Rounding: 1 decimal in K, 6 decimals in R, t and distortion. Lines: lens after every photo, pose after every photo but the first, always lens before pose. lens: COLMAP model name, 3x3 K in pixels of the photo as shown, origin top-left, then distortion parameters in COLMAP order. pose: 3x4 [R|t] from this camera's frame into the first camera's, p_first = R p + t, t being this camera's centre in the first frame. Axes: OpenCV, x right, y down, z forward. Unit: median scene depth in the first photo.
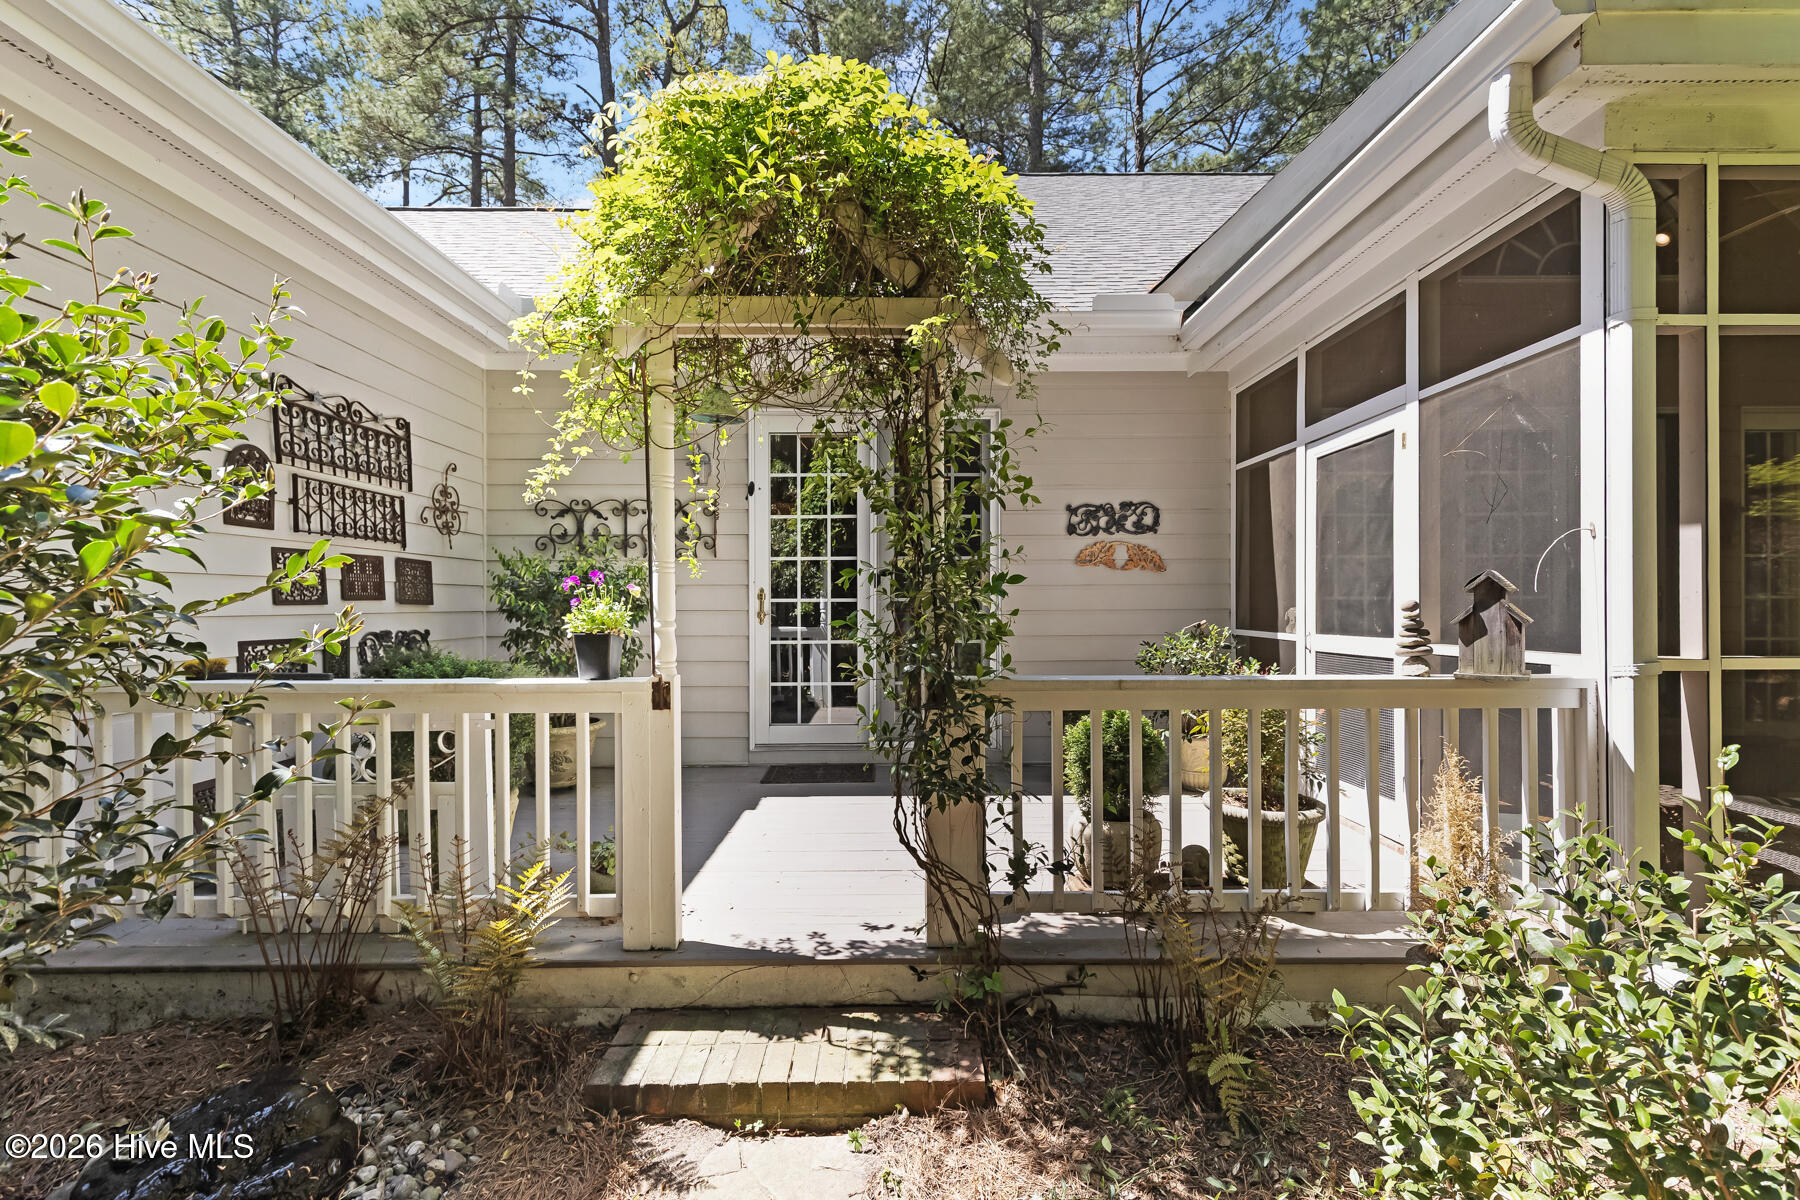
lens RADIAL K [[825.6, 0, 902.3], [0, 825.6, 605.0], [0, 0, 1]] dist [0.002376, 0.000025]
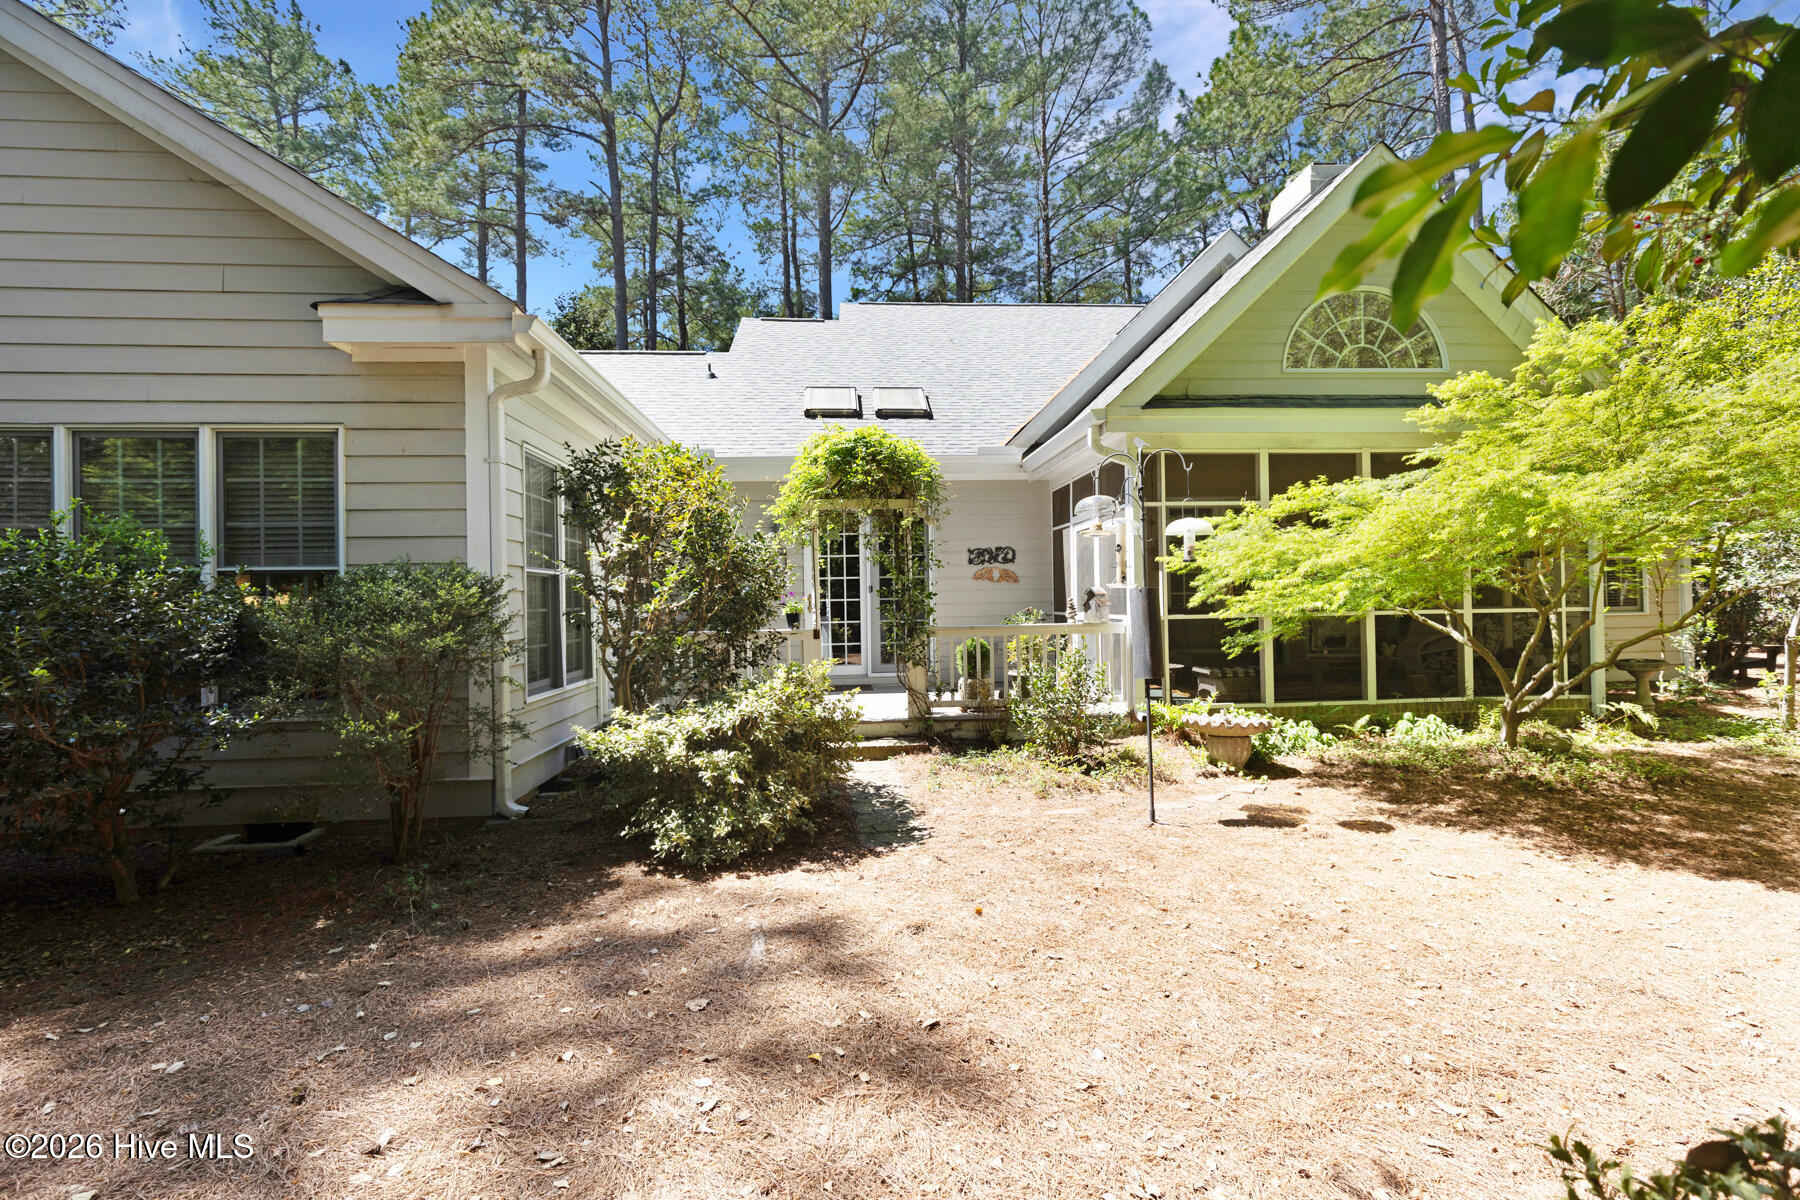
lens RADIAL K [[825.6, 0, 901.9], [0, 825.6, 598.0], [0, 0, 1]] dist [0.002376, 0.000025]
pose [[0.997573, -0.015258, 0.067932, -0.088991], [0.015492, 0.999876, -0.002927, -0.002962], [-0.067879, 0.003972, 0.997686, -0.922328]]
